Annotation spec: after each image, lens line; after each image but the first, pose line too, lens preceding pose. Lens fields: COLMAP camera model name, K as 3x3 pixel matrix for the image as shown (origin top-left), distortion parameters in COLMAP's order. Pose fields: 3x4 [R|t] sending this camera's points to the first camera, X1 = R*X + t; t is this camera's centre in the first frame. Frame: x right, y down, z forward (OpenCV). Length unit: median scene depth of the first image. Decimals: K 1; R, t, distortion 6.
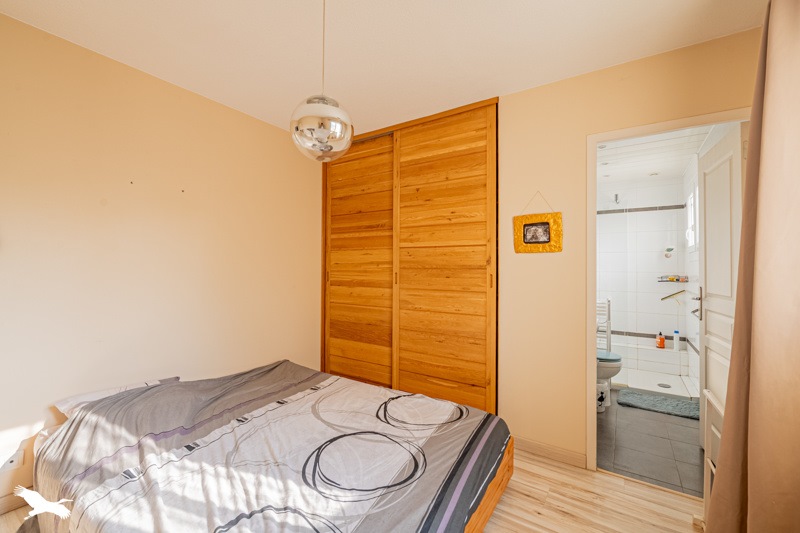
lens RADIAL K [[327.4, 0, 404.6], [0, 327.4, 266.0], [0, 0, 1]] dist [-0.002430, -0.000158]
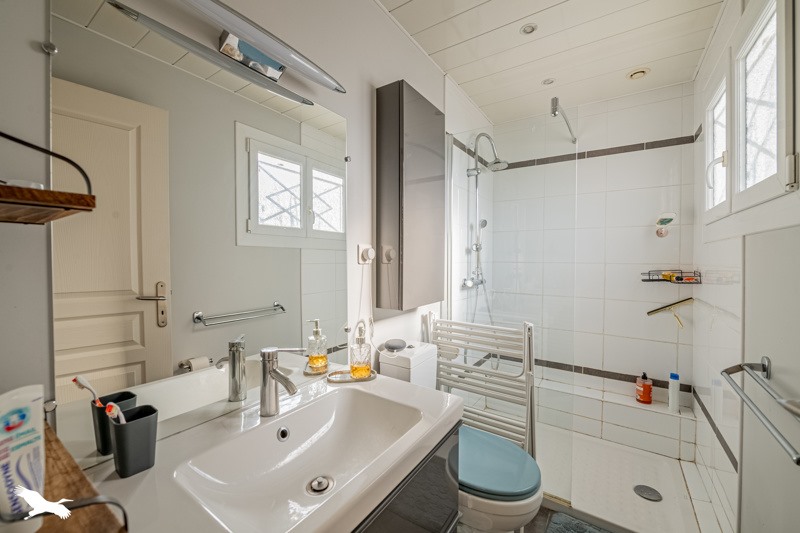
lens RADIAL K [[327.4, 0, 394.9], [0, 327.4, 263.4], [0, 0, 1]] dist [-0.002430, -0.000158]
pose [[0.999932, -0.002048, -0.011469, 0.377128], [0.002394, 0.999541, 0.030193, 0.001705], [0.011402, -0.030218, 0.999478, 0.461024]]
